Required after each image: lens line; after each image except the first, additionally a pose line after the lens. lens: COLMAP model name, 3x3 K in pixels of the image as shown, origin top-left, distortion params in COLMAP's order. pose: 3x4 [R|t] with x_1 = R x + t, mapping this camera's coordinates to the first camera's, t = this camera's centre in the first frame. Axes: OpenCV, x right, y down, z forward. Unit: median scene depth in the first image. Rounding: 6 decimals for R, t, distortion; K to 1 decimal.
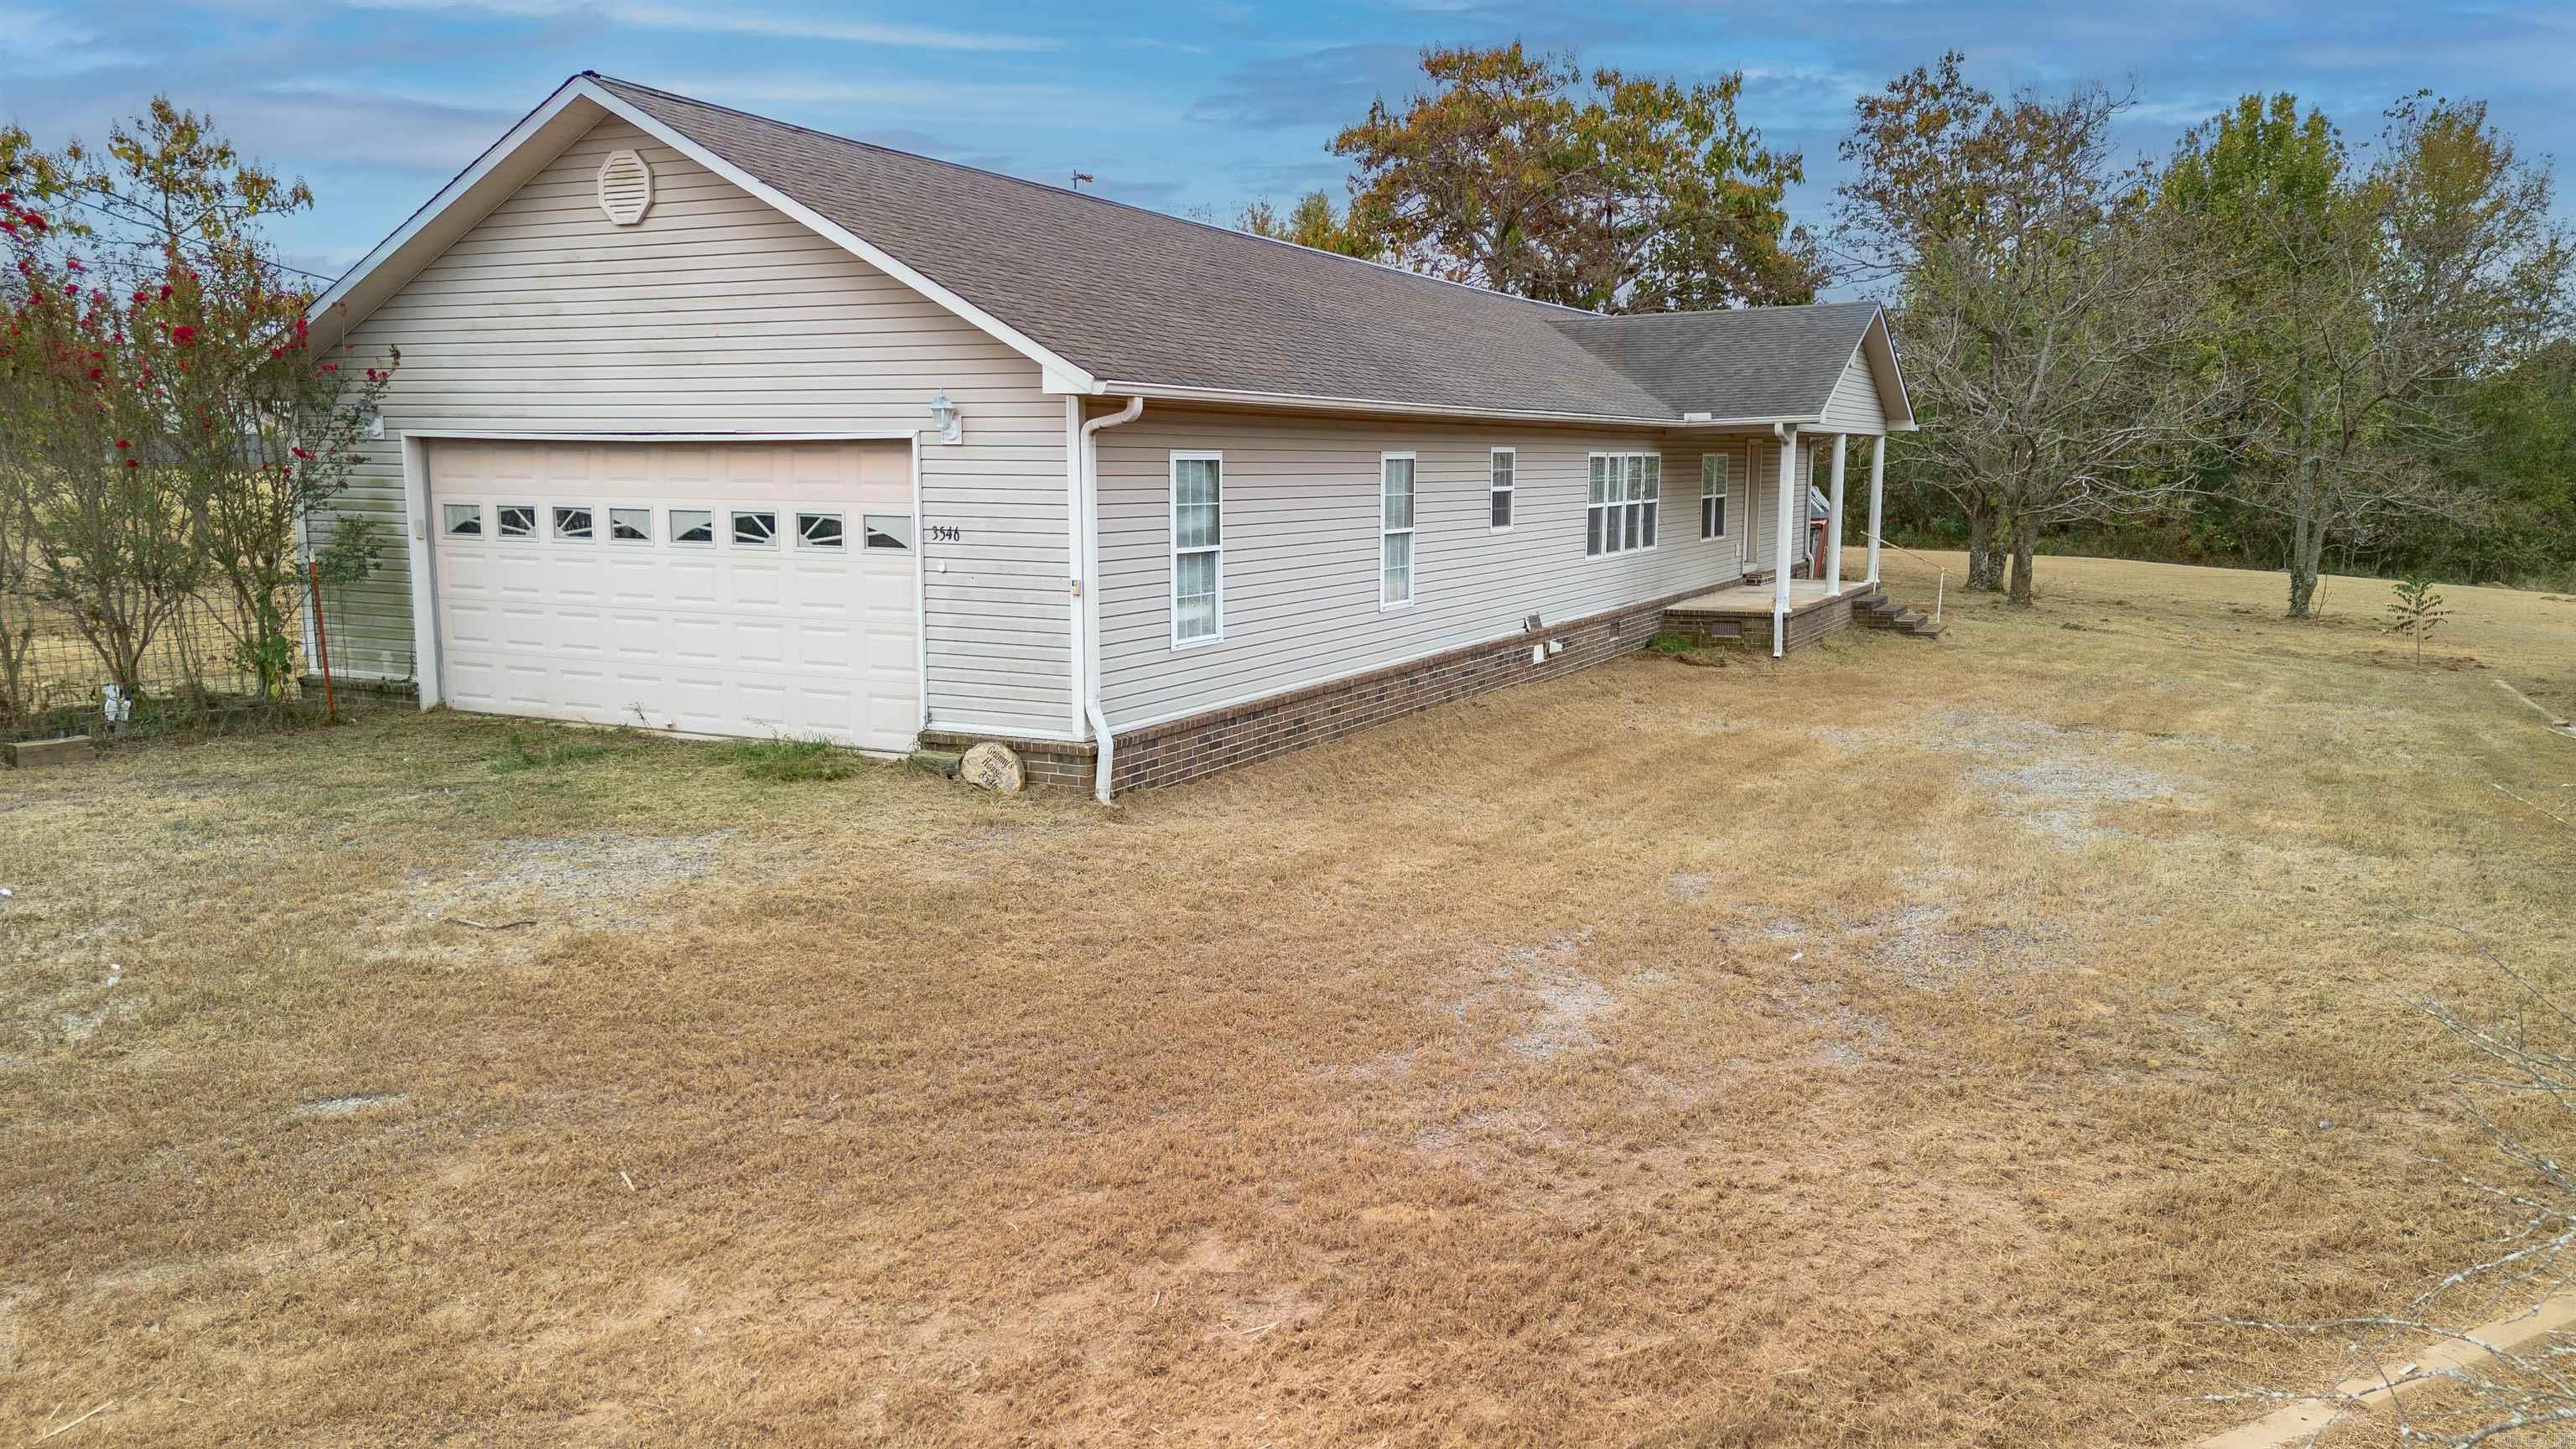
lens RADIAL K [[1802.5, 0, 1294.8], [0, 1802.5, 722.0], [0, 0, 1]] dist [0.123031, -0.142812]
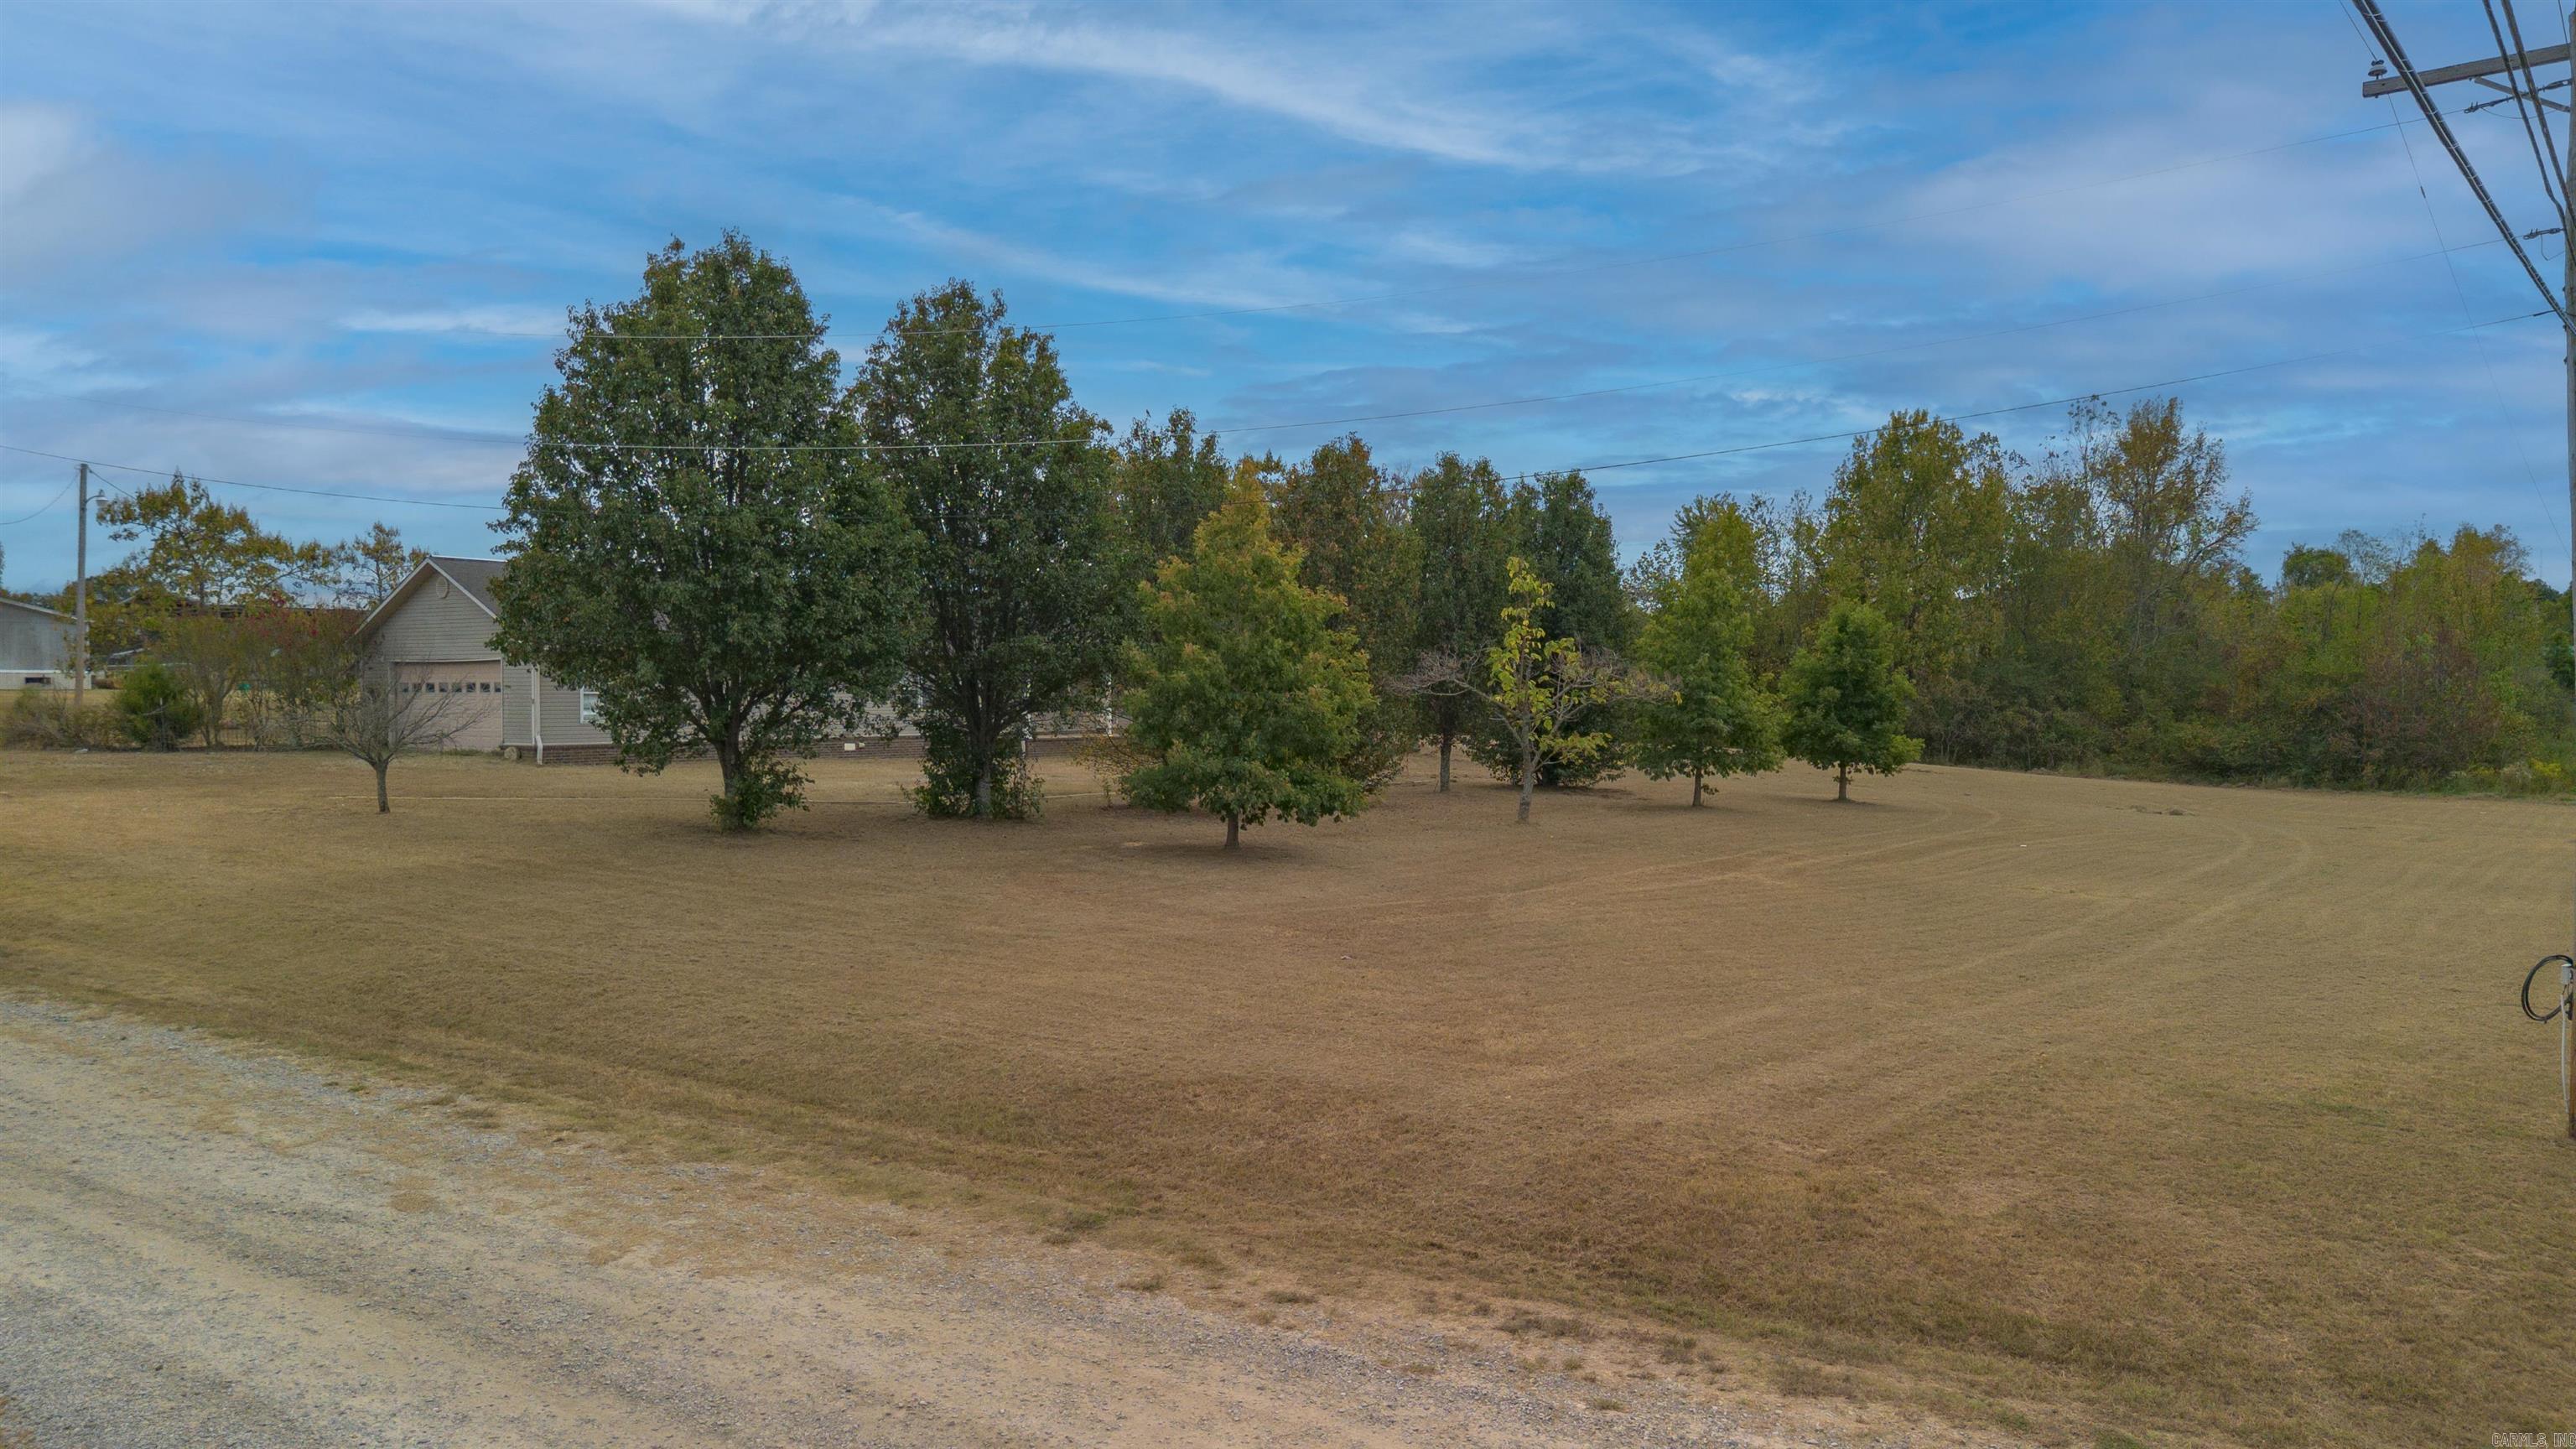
lens RADIAL K [[1802.5, 0, 1294.8], [0, 1802.5, 722.0], [0, 0, 1]] dist [0.123031, -0.142812]
pose [[0.984653, 0.003754, -0.174486, 1.767068], [-0.024860, 0.992591, -0.118932, 0.316668], [0.172746, 0.121444, 0.977451, -2.000047]]
